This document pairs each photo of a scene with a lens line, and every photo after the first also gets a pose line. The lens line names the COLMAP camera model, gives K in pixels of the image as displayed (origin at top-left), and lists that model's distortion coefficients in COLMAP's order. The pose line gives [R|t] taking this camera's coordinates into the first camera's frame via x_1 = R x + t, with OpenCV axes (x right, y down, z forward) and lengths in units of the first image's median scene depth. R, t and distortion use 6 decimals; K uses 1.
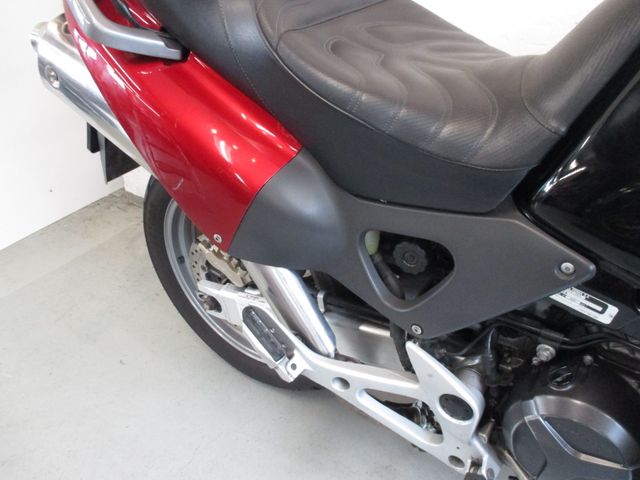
lens RADIAL K [[534.1, 0, 320.0], [0, 534.1, 240.0], [0, 0, 1]] dist [-0.015228, -0.009811]
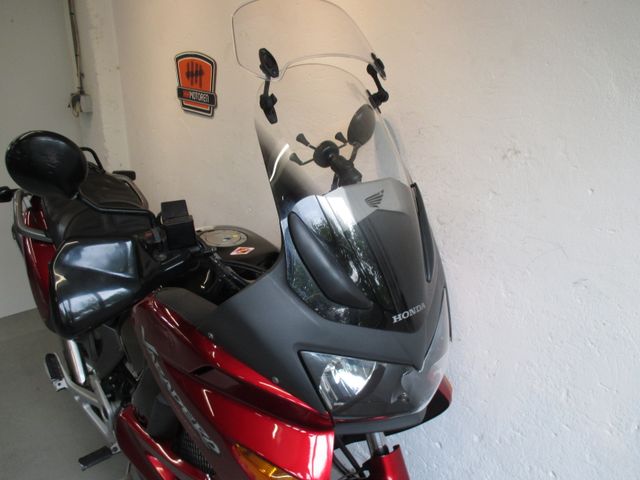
lens RADIAL K [[534.1, 0, 320.0], [0, 534.1, 240.0], [0, 0, 1]] dist [-0.015228, -0.009811]
pose [[0.971580, 0.141448, -0.189803, 1.320502], [-0.179937, 0.962307, -0.203932, -0.081574], [0.153803, 0.232288, 0.960410, -1.072026]]
